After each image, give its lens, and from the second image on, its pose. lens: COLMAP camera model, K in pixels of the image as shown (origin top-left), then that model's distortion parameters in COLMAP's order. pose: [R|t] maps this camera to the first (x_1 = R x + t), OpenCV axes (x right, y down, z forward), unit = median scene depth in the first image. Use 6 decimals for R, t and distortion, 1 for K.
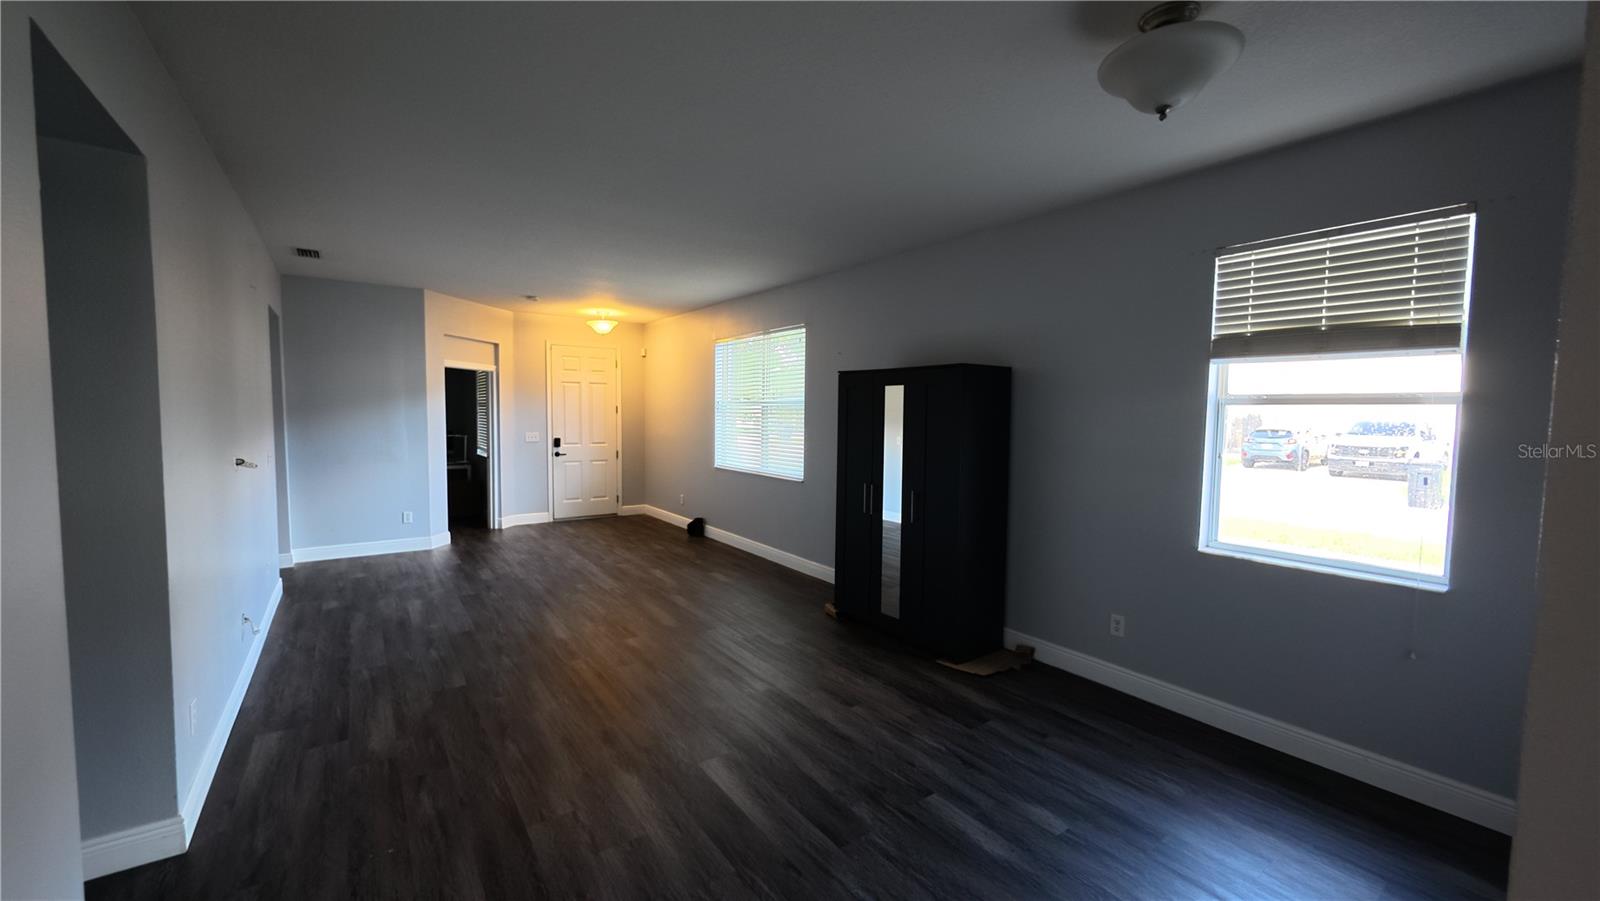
lens RADIAL K [[620.9, 0, 796.1], [0, 620.9, 448.5], [0, 0, 1]] dist [0.001790, -0.000015]
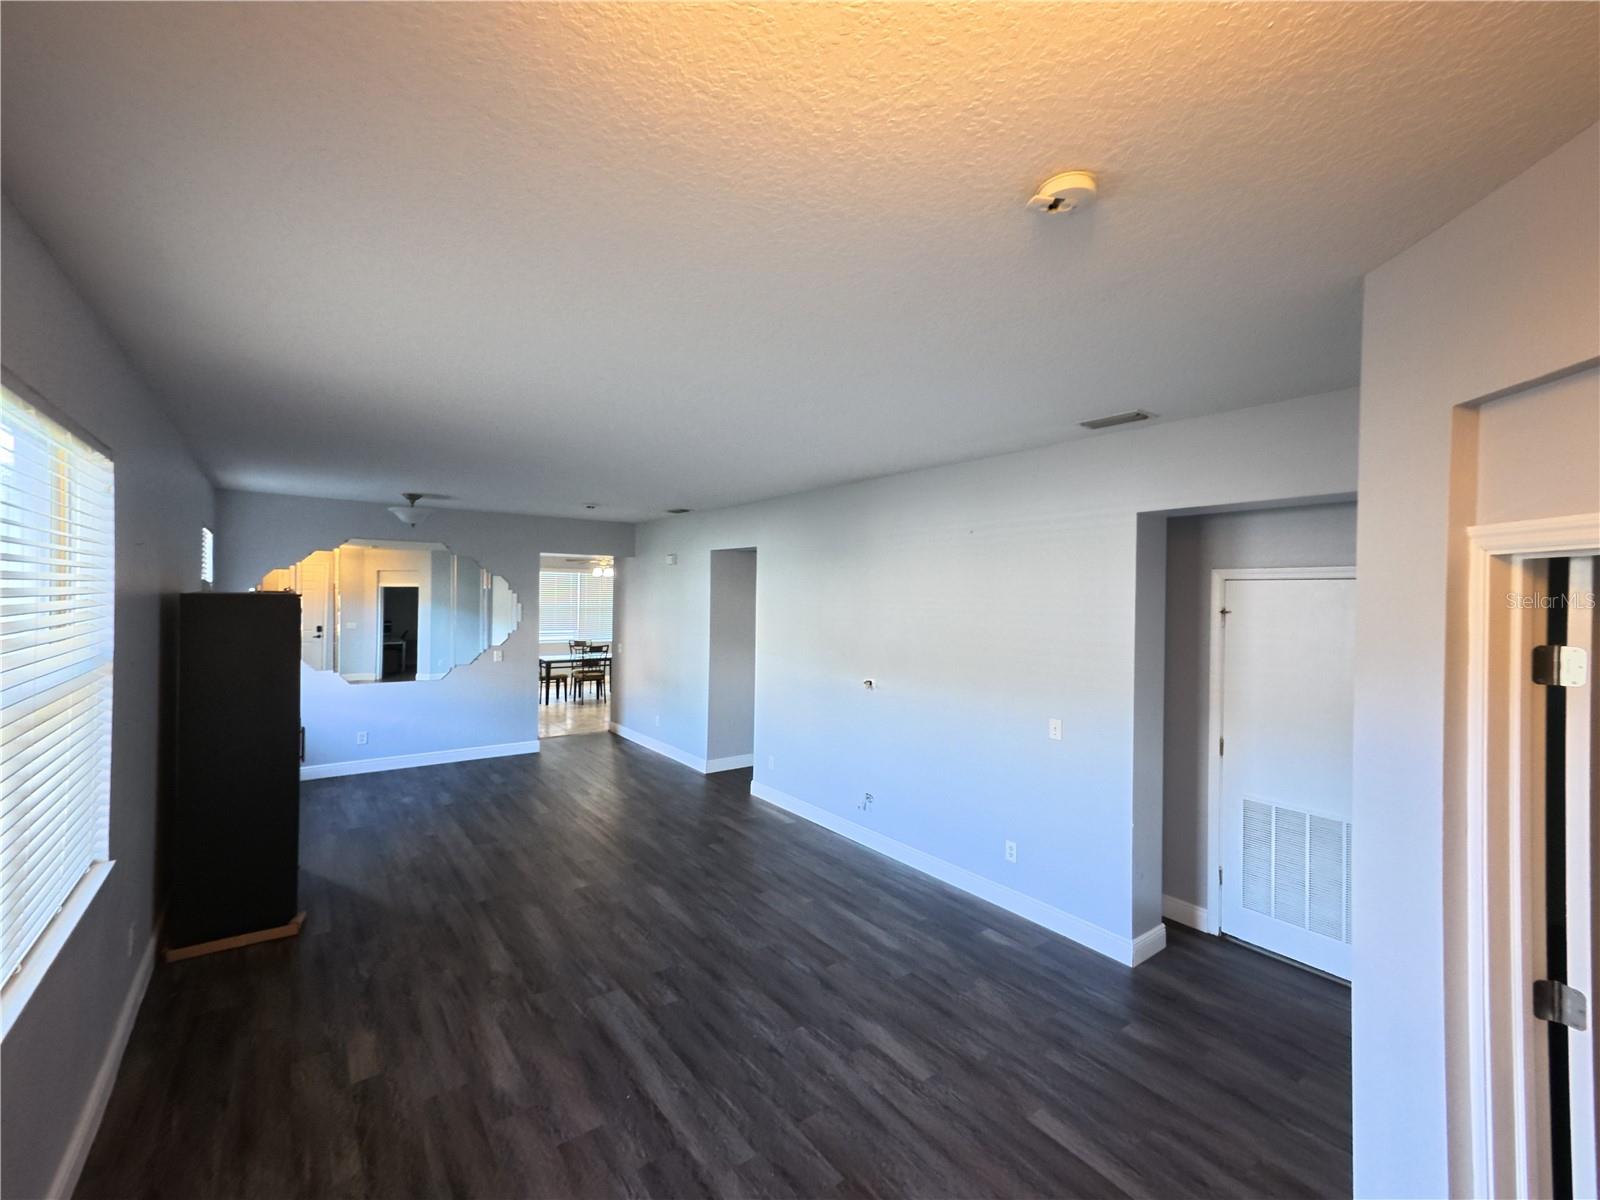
lens RADIAL K [[683.1, 0, 796.2], [0, 683.1, 602.3], [0, 0, 1]] dist [0.025927, 0.004715]
pose [[-0.999299, -0.032659, -0.018299, -0.517978], [-0.033838, 0.997090, 0.068318, -0.194418], [0.016014, 0.068889, -0.997496, 1.871859]]
